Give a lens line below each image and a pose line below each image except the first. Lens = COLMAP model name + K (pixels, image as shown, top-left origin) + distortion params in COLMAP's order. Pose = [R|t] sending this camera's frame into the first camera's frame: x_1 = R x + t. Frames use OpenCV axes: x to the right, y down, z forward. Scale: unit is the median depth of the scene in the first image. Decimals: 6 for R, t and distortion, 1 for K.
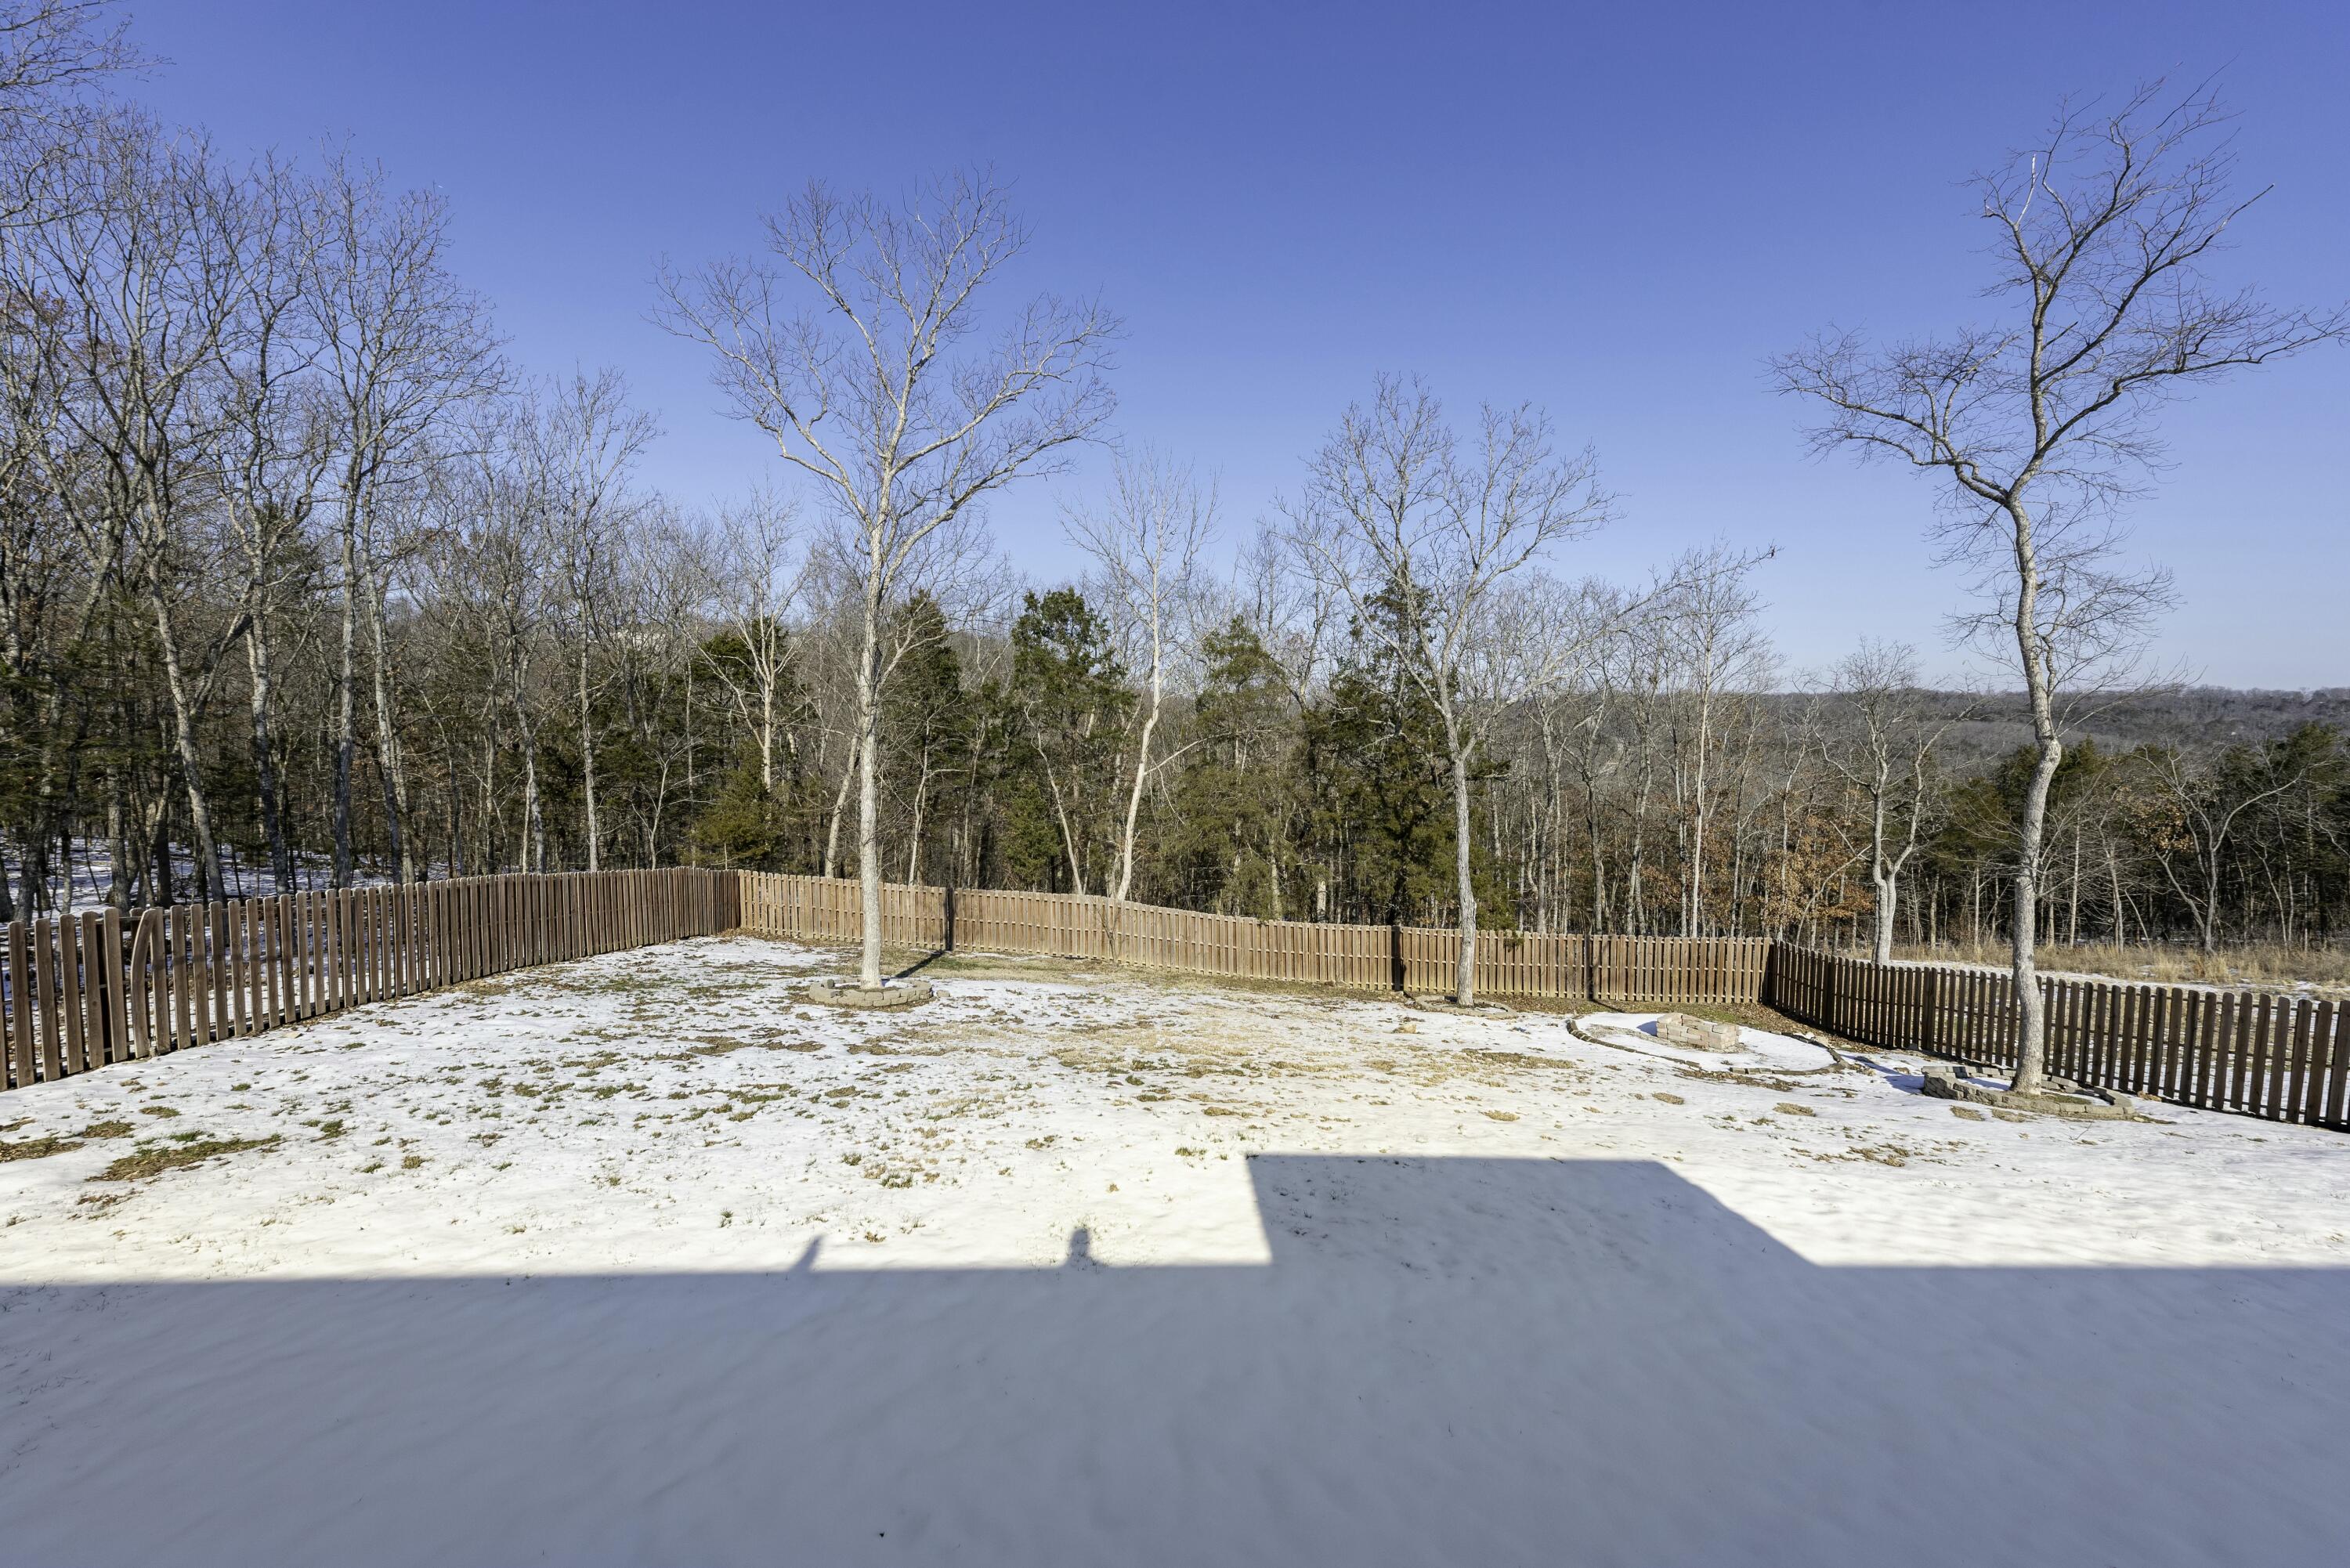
lens RADIAL K [[922.4, 0, 1200.5], [0, 922.4, 788.5], [0, 0, 1]] dist [0.005649, -0.000298]
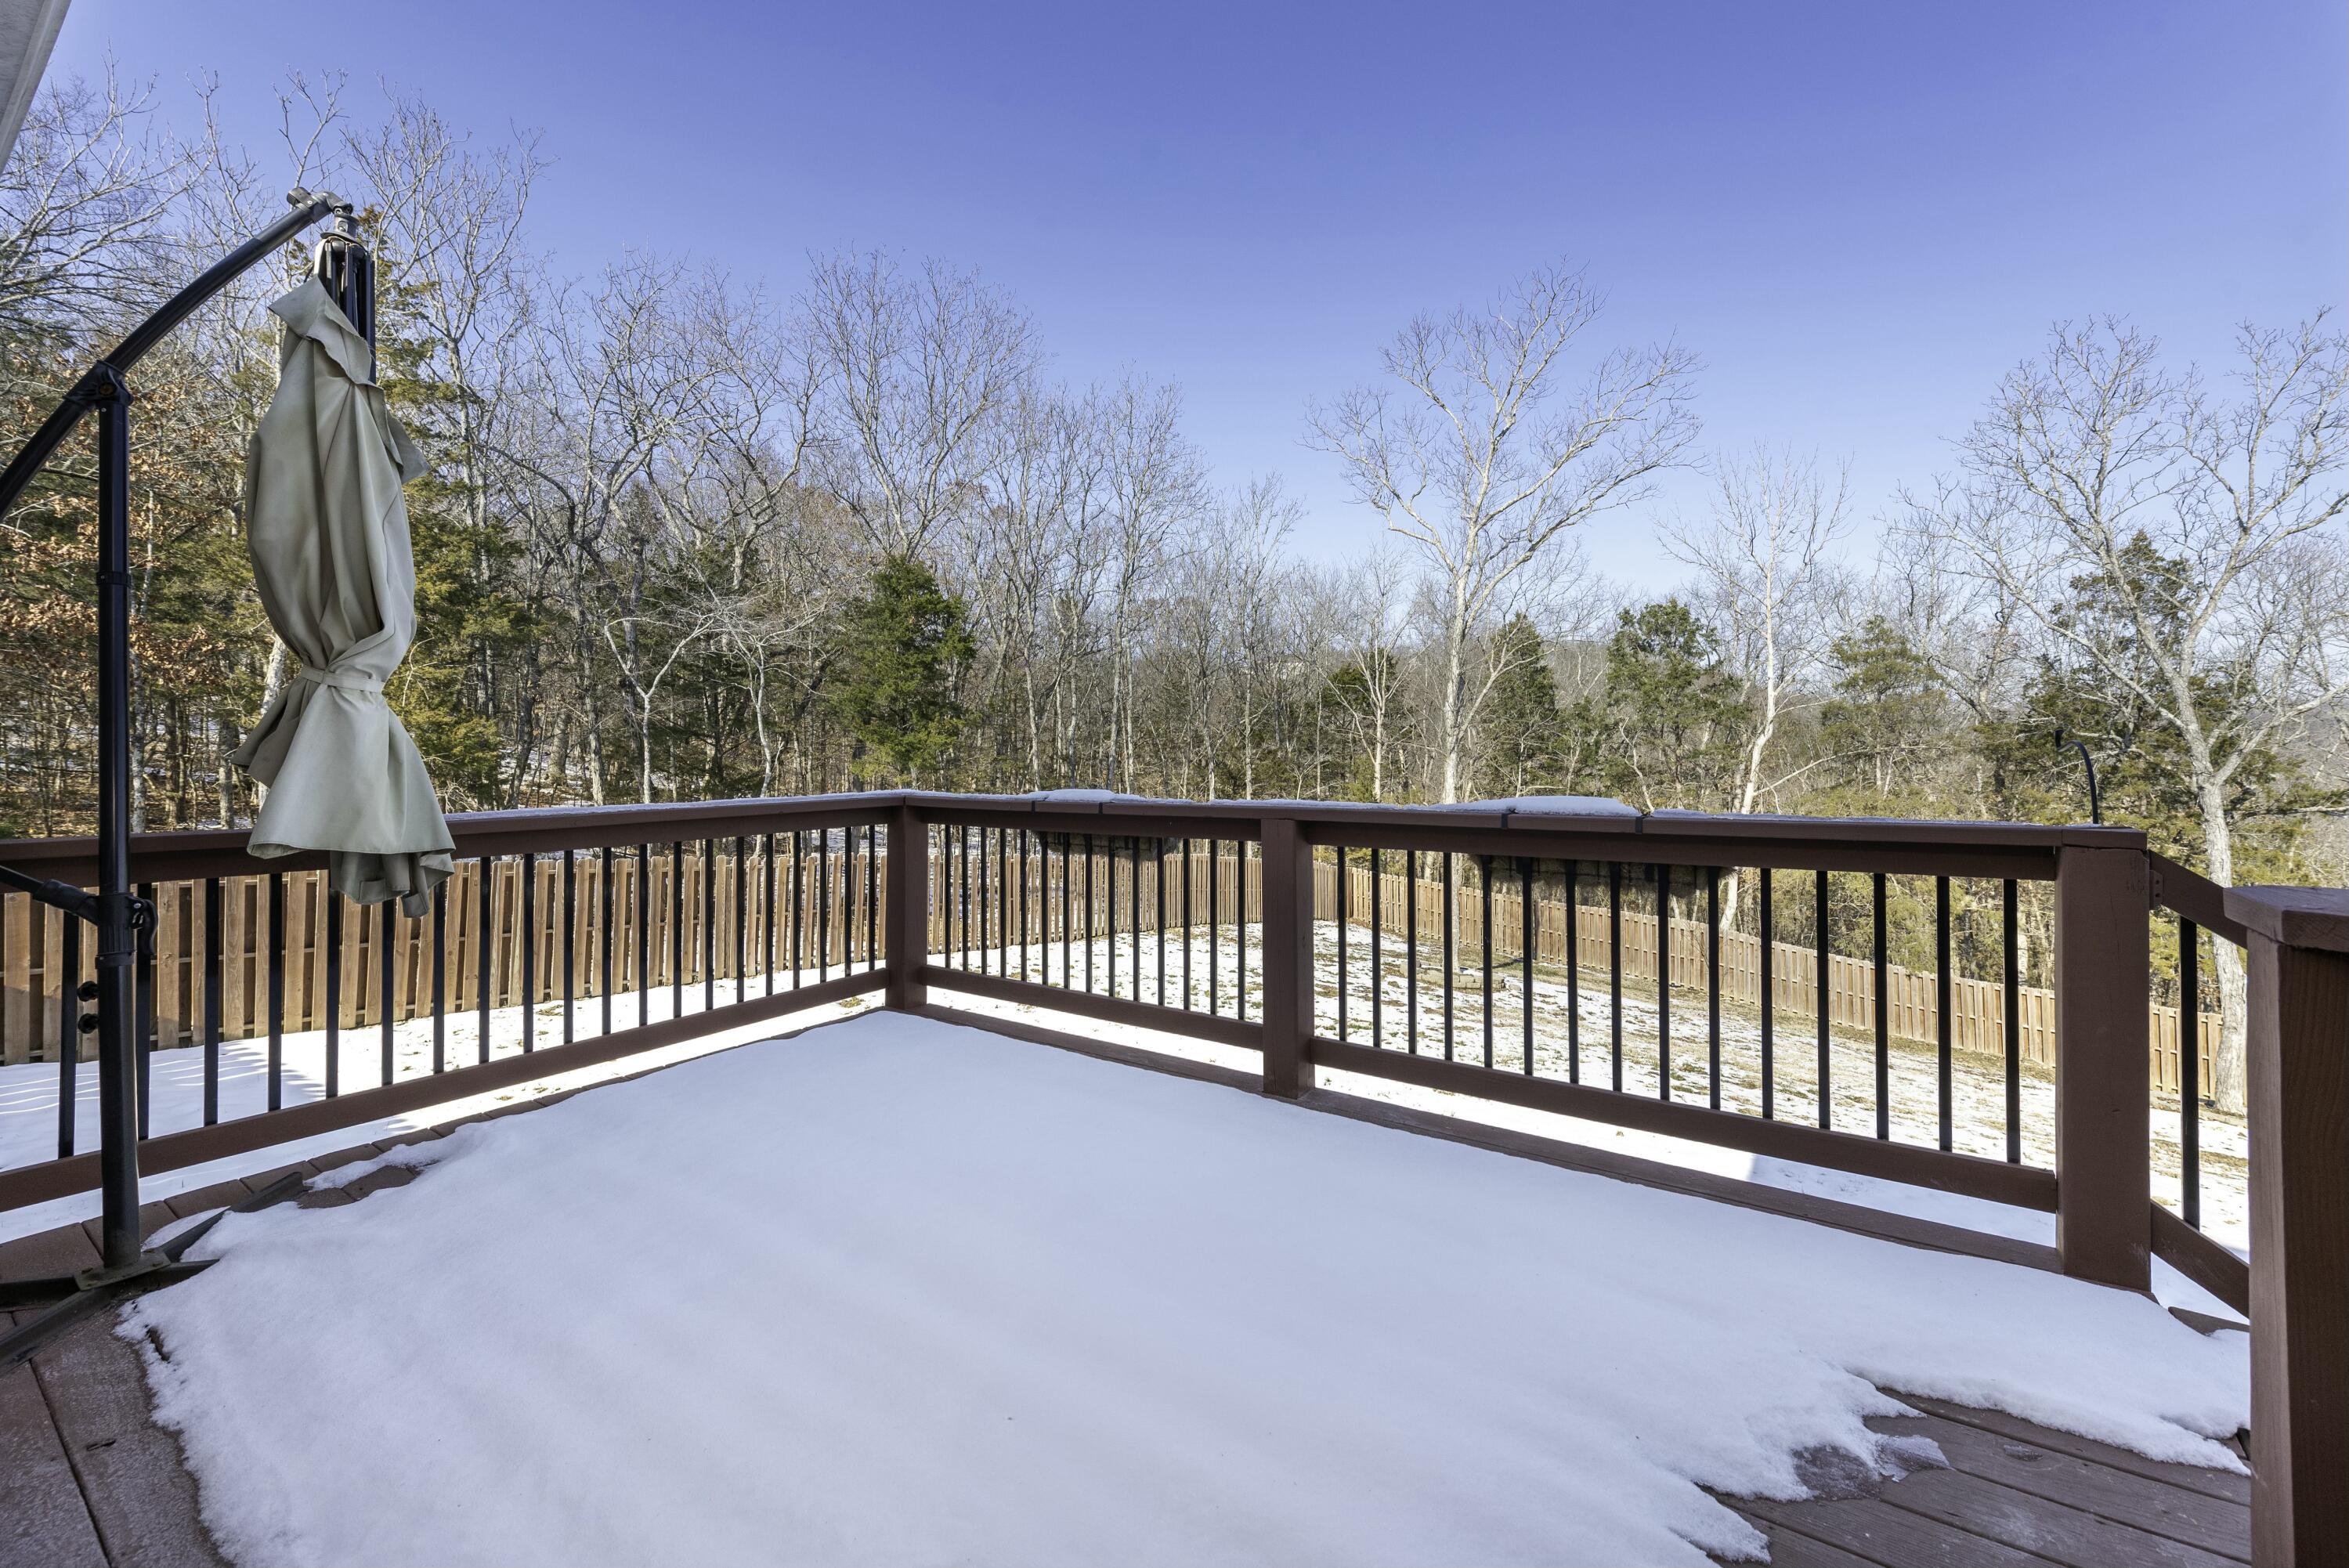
lens RADIAL K [[930.2, 0, 1170.6], [0, 930.2, 754.7], [0, 0, 1]] dist [0.031048, -0.000013]
pose [[0.787651, 0.000271, -0.616121, 0.059654], [-0.033855, 0.998508, -0.042841, 0.005110], [0.615191, 0.054603, 0.786485, -0.101870]]
